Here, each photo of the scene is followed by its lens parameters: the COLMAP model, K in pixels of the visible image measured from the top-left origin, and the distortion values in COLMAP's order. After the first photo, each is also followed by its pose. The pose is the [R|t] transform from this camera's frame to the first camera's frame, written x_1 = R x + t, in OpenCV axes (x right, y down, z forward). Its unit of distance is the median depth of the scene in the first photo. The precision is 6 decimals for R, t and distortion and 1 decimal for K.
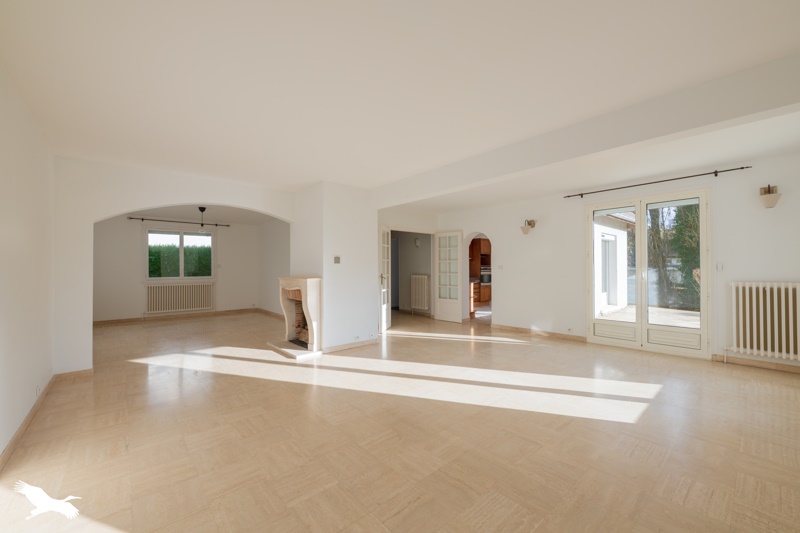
lens RADIAL K [[314.6, 0, 399.6], [0, 314.6, 266.7], [0, 0, 1]] dist [0.001273, -0.000125]
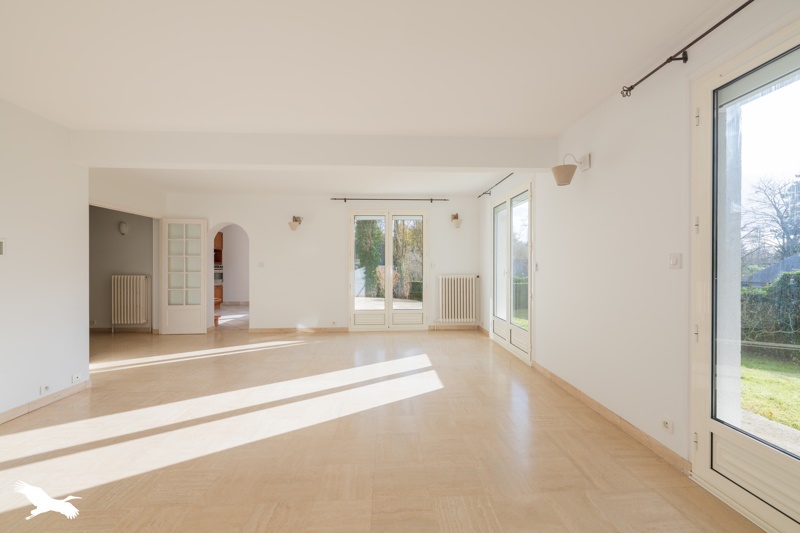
lens RADIAL K [[314.6, 0, 399.5], [0, 314.6, 266.1], [0, 0, 1]] dist [0.001273, -0.000125]
pose [[0.632535, 0.003337, 0.774525, -0.125625], [-0.006251, 0.999980, 0.000797, 0.002975], [-0.774507, -0.005346, 0.632543, 0.120575]]
